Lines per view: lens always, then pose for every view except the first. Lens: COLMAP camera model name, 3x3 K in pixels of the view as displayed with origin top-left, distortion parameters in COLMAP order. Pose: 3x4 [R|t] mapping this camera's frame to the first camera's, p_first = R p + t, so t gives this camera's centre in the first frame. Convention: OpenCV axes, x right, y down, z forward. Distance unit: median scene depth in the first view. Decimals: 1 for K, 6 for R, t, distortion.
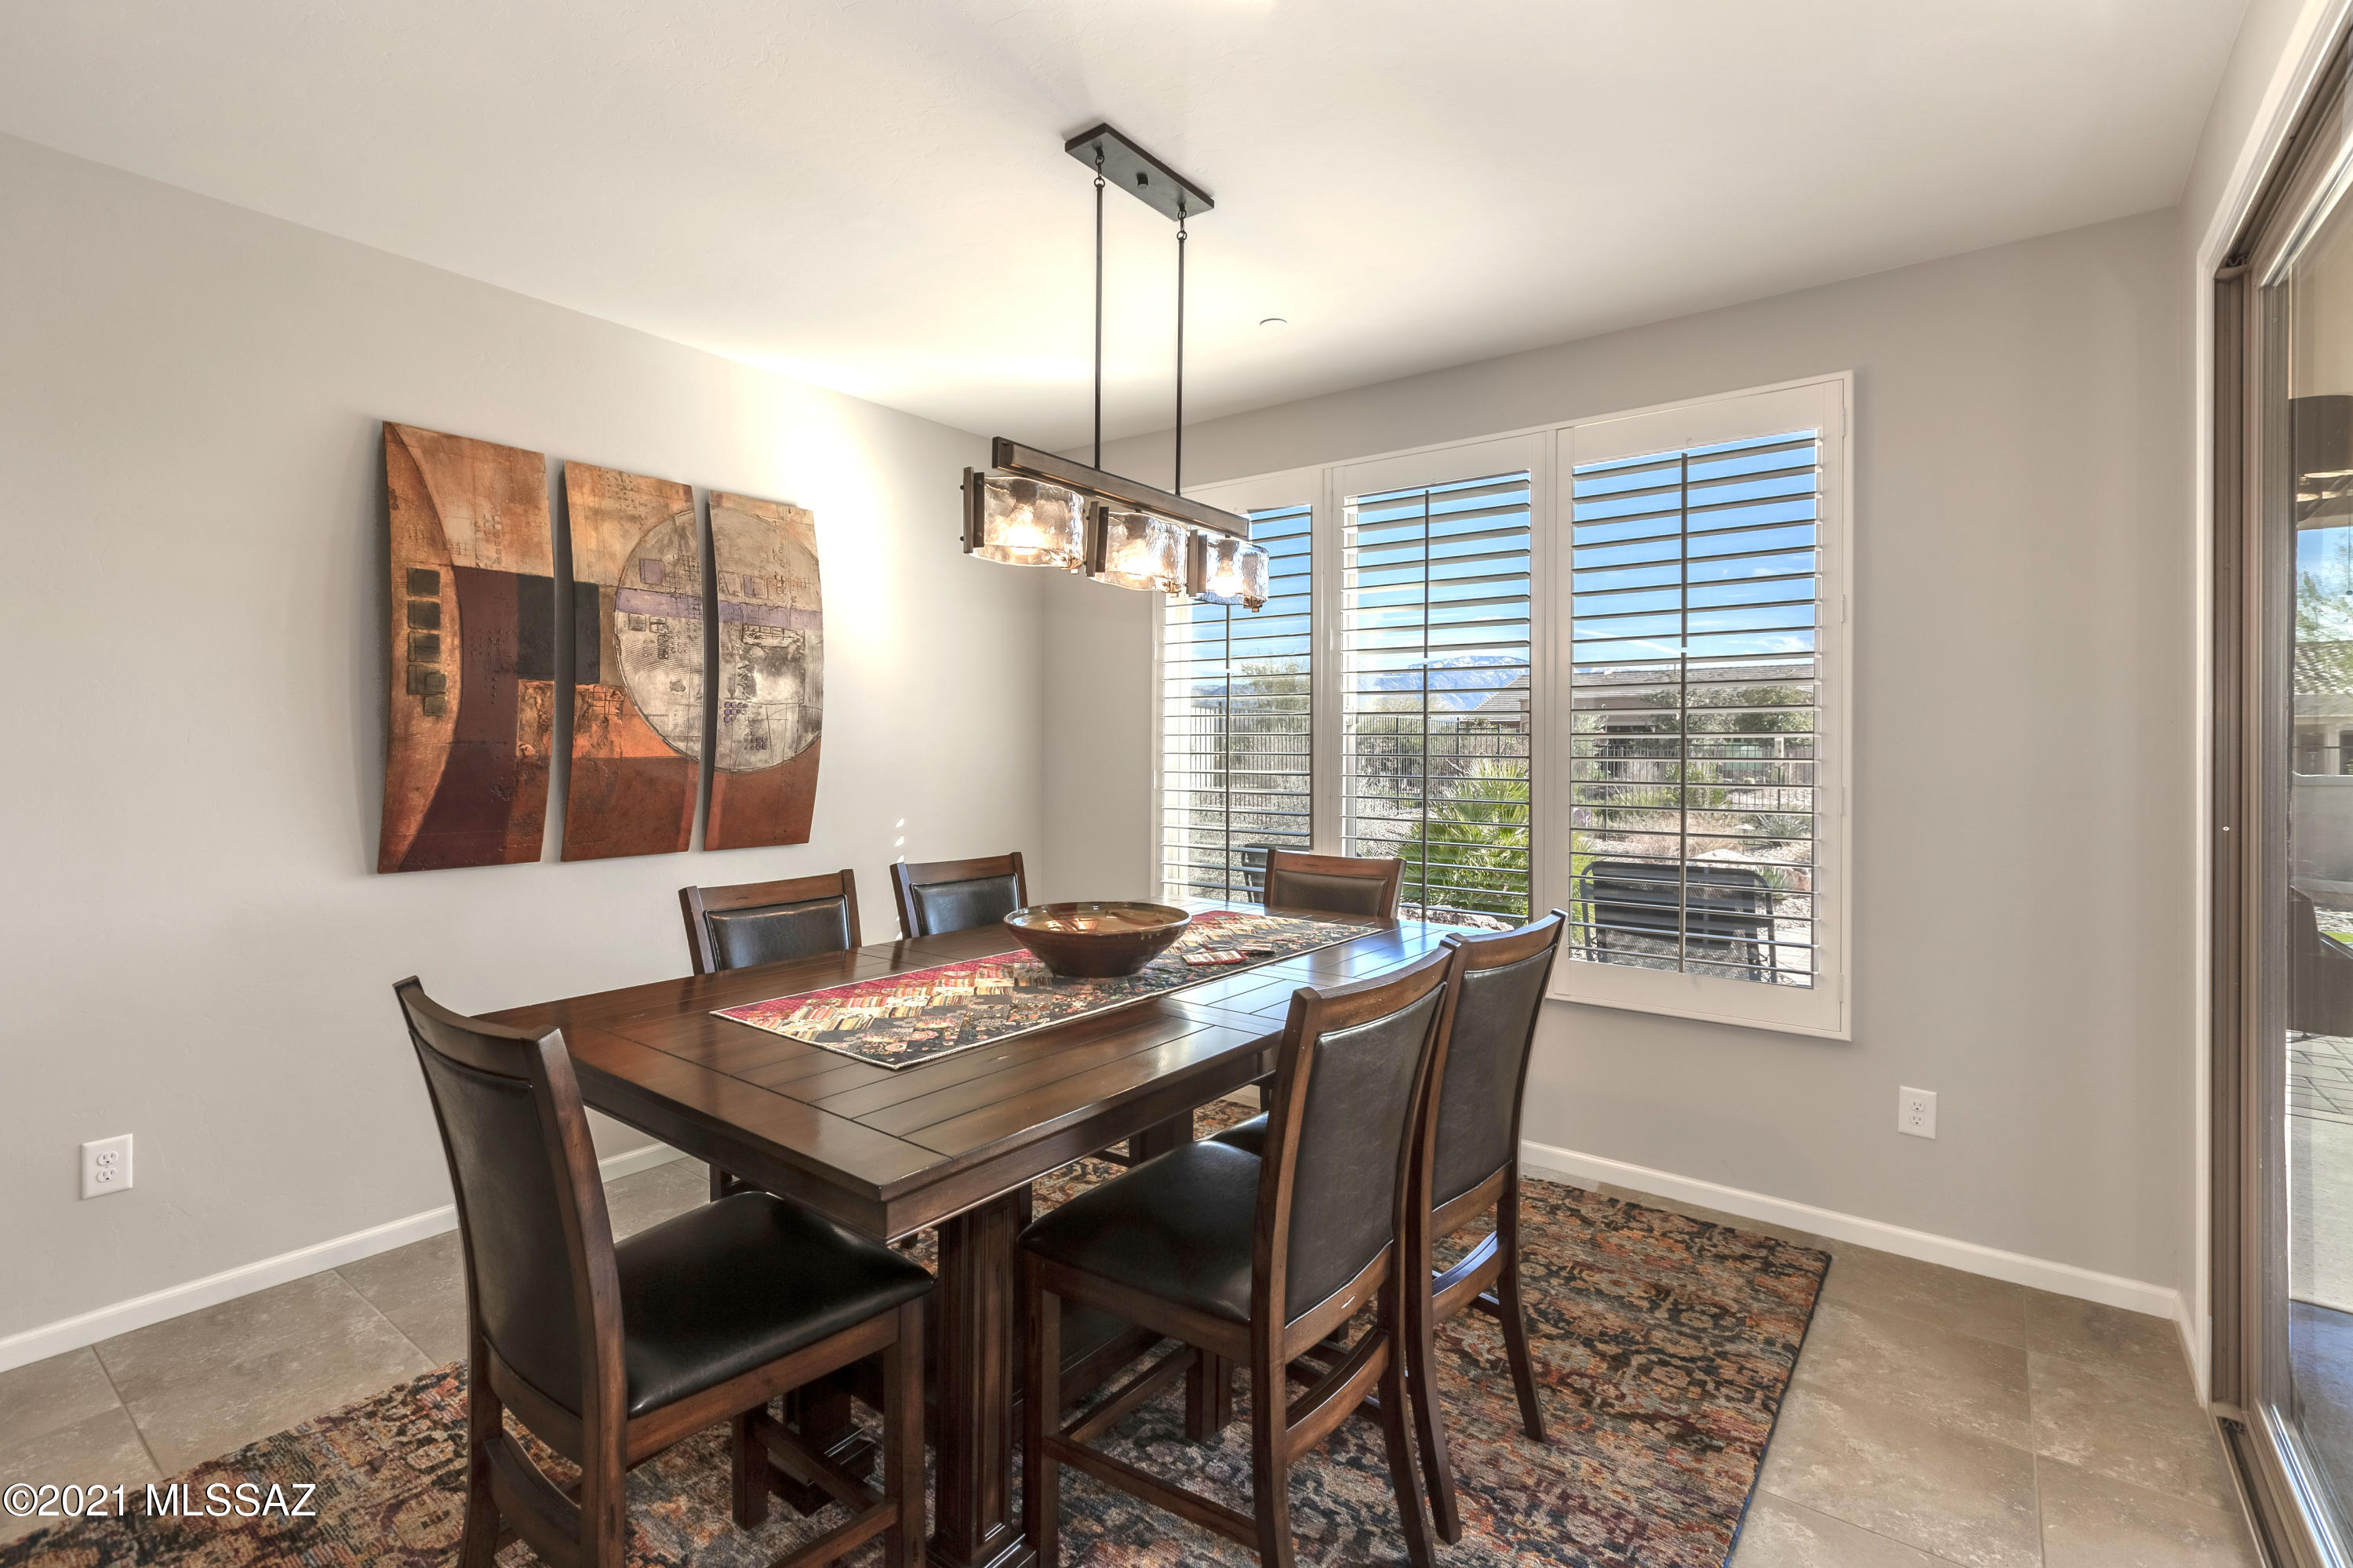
lens RADIAL K [[1076.3, 0, 1169.4], [0, 1076.3, 744.0], [0, 0, 1]] dist [-0.000090, 0.000302]
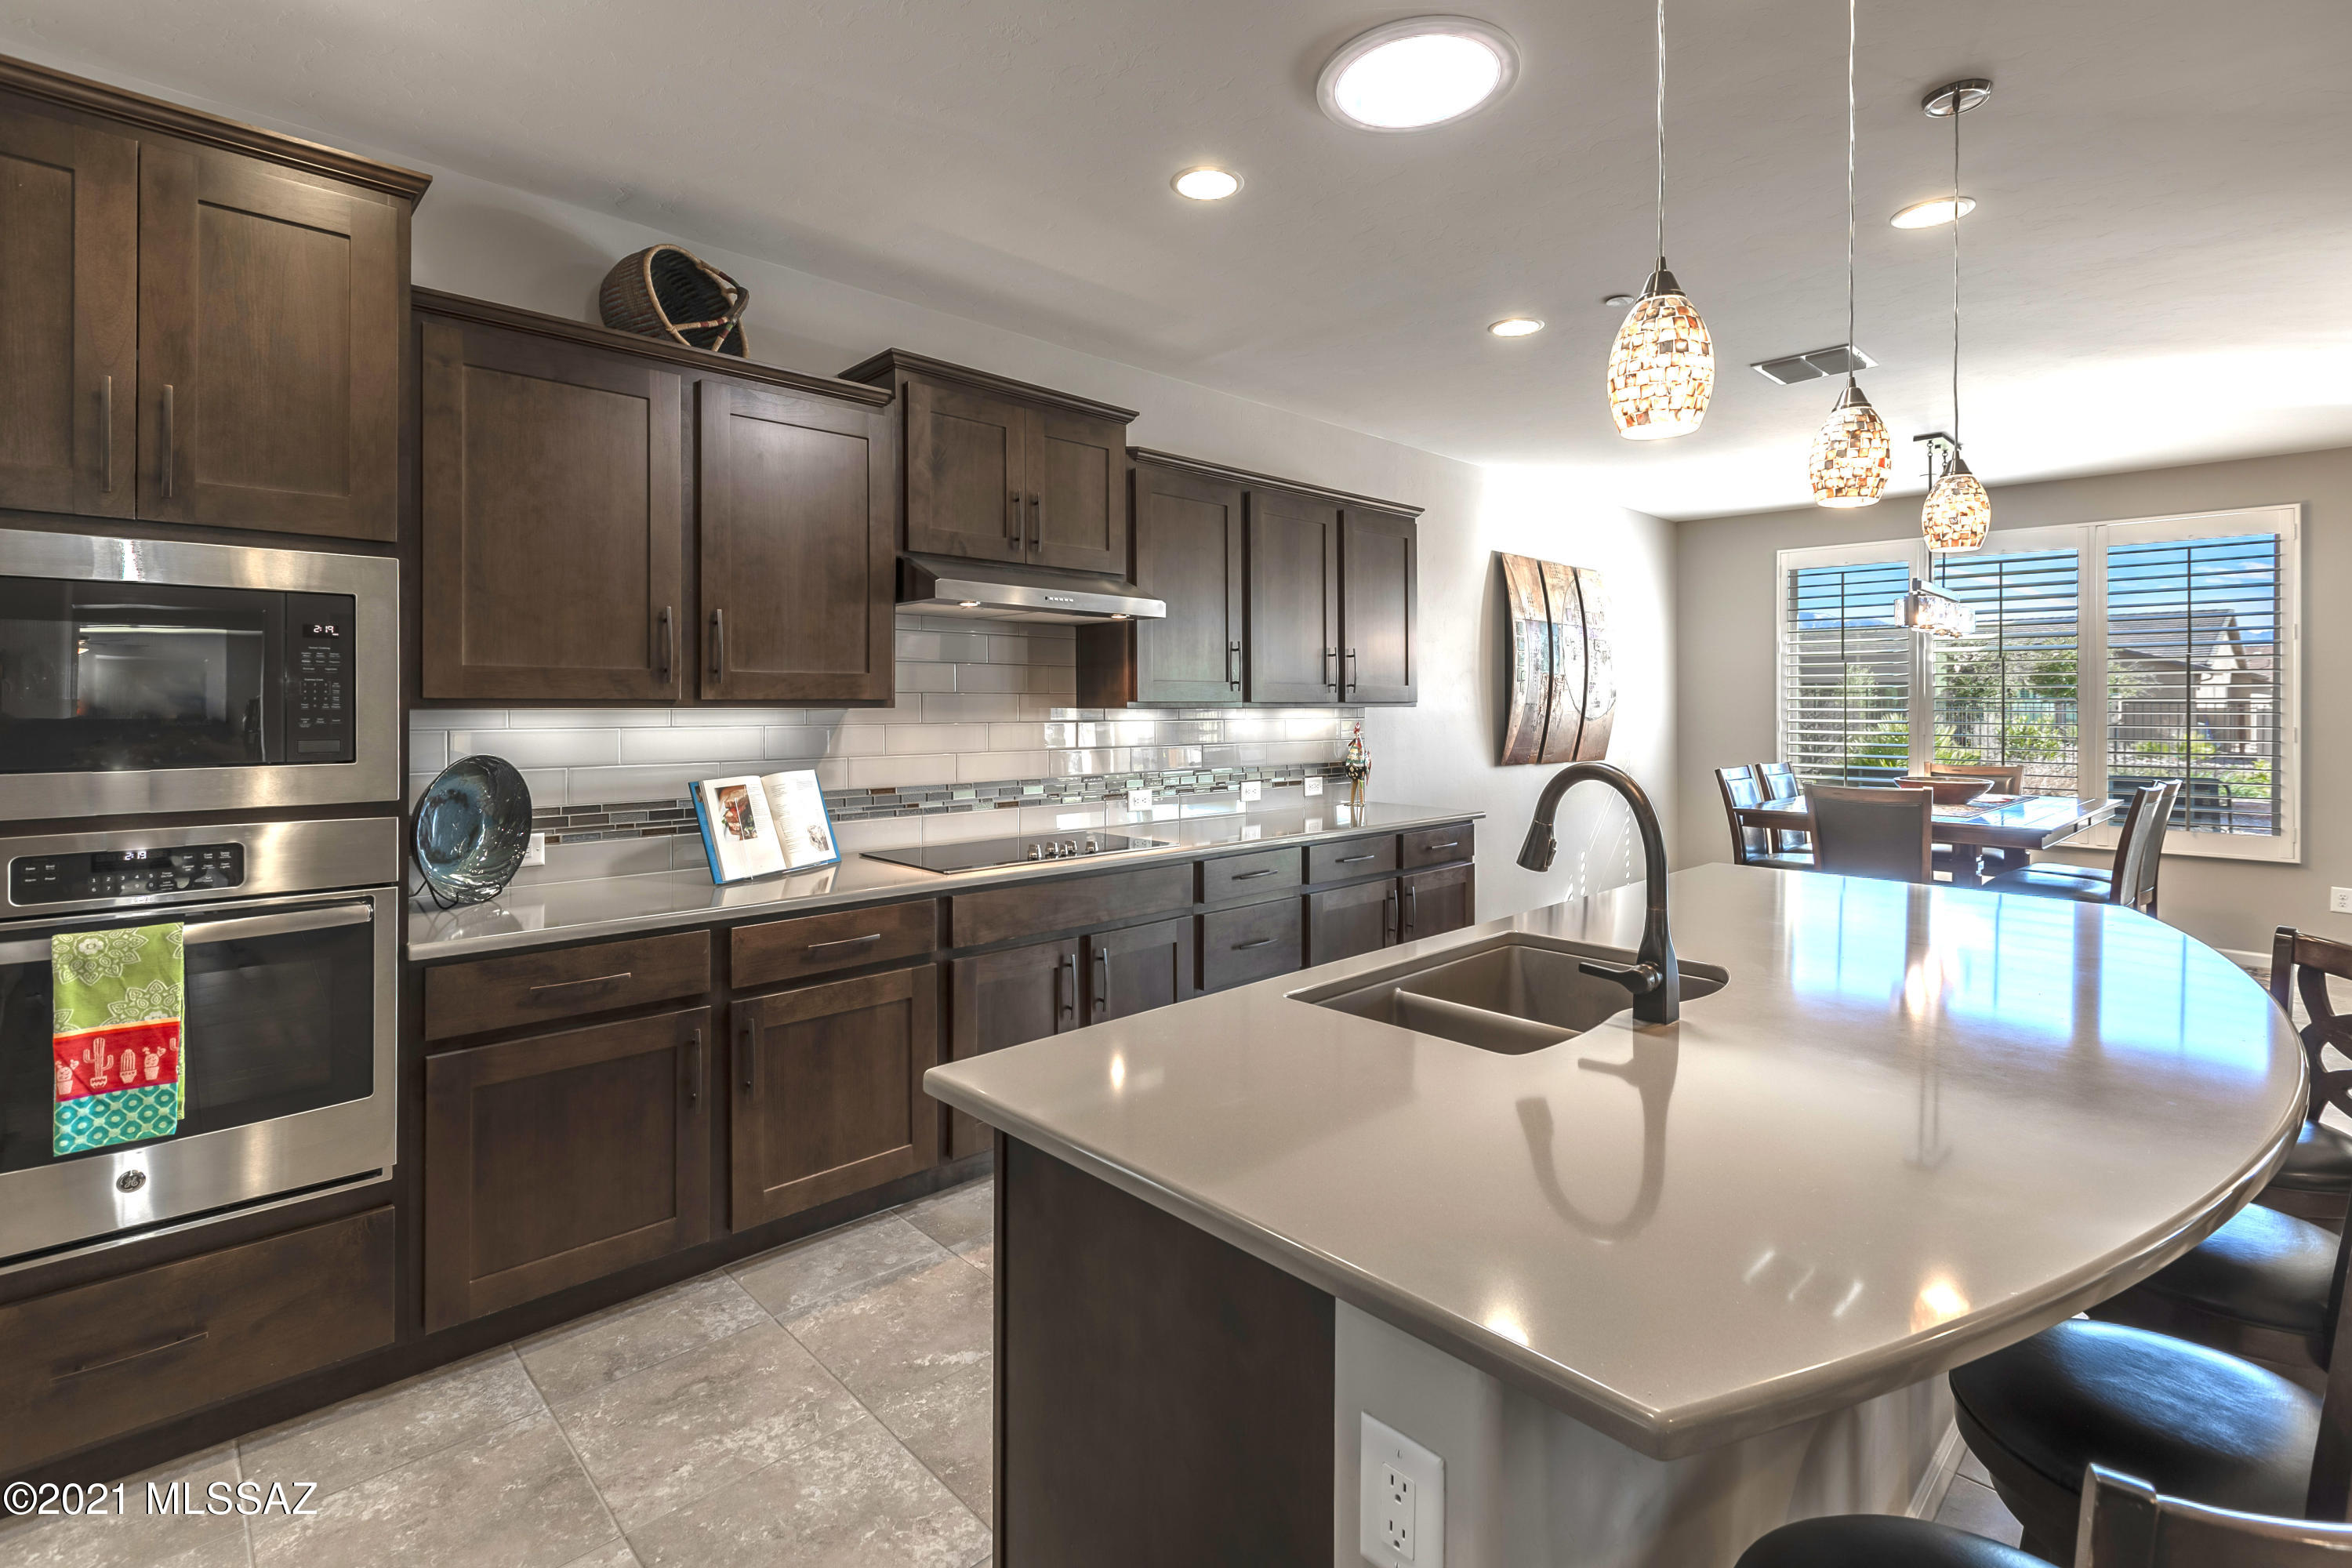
lens RADIAL K [[1123.8, 0, 1173.0], [0, 1123.8, 707.2], [0, 0, 1]] dist [0.001262, 0.000170]
pose [[0.988179, 0.004233, -0.153249, -0.880168], [-0.003216, 0.999971, 0.006884, -0.007929], [0.153274, -0.006310, 0.988164, -1.082834]]
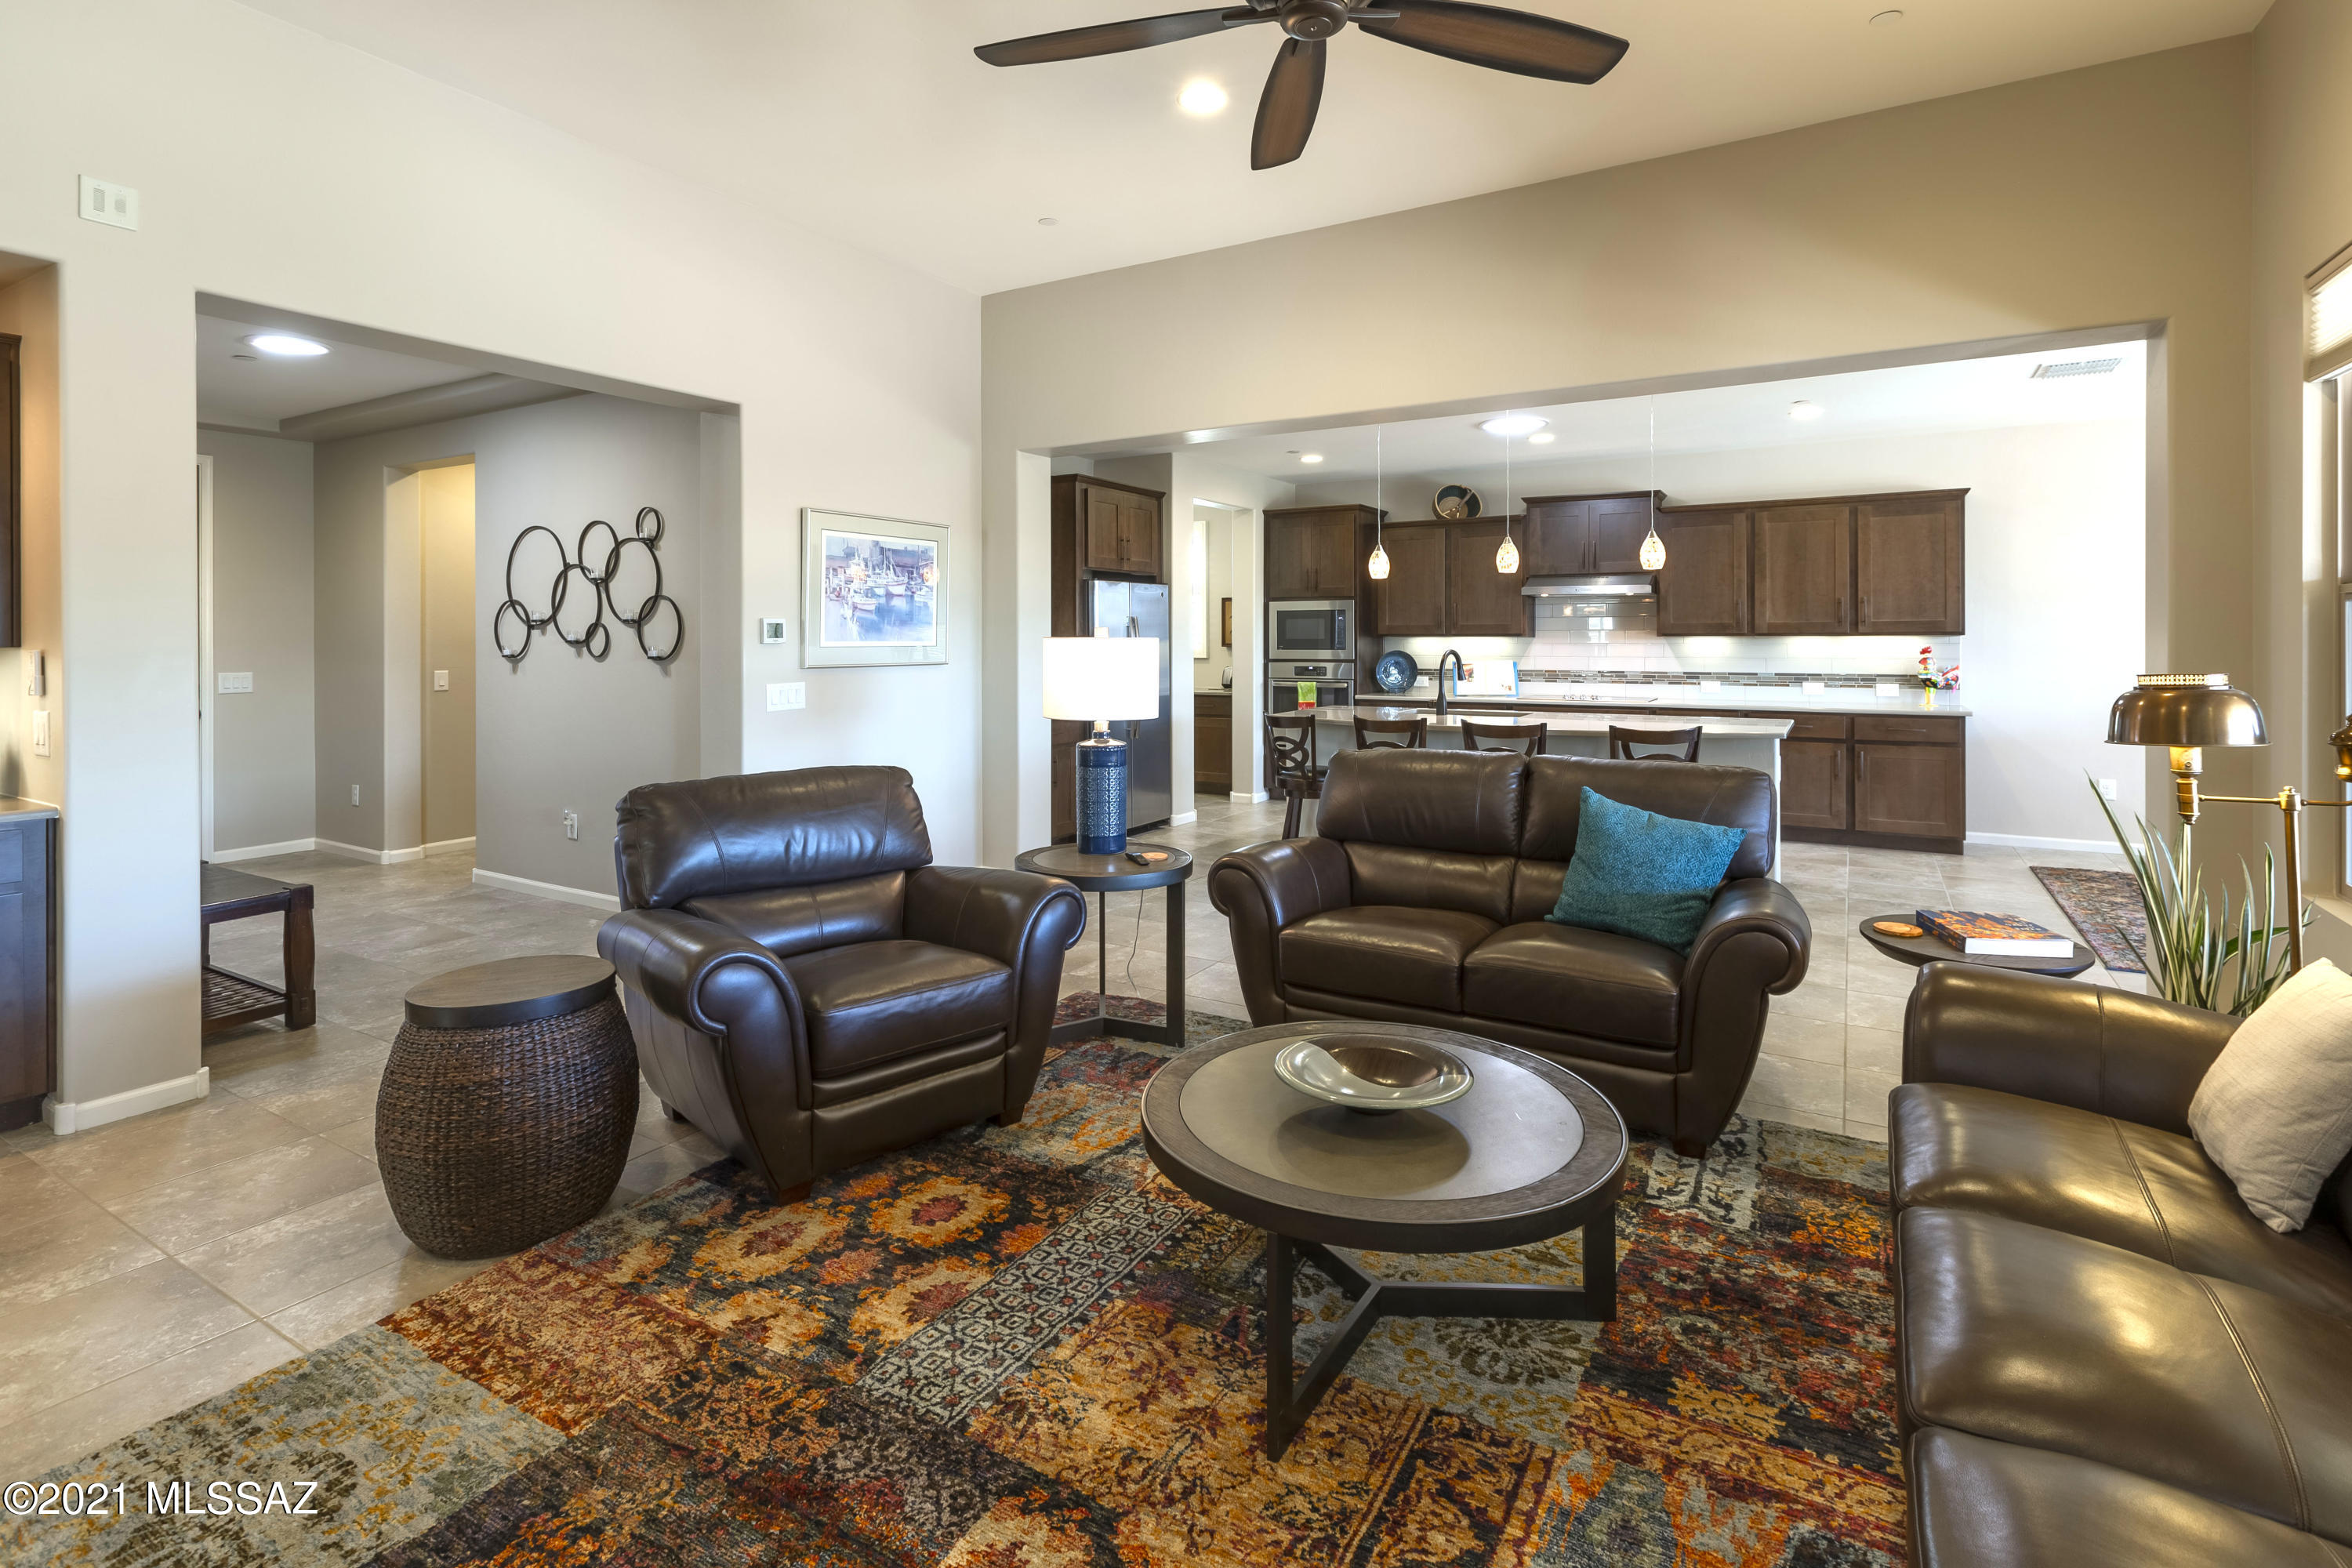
lens RADIAL K [[1122.9, 0, 1170.8], [0, 1122.9, 647.1], [0, 0, 1]] dist [0.002027, 0.000227]
pose [[0.106900, -0.000275, -0.994270, 1.161830], [0.000166, 1.000000, -0.000259, 0.024841], [0.994270, -0.000138, 0.106900, -1.209168]]
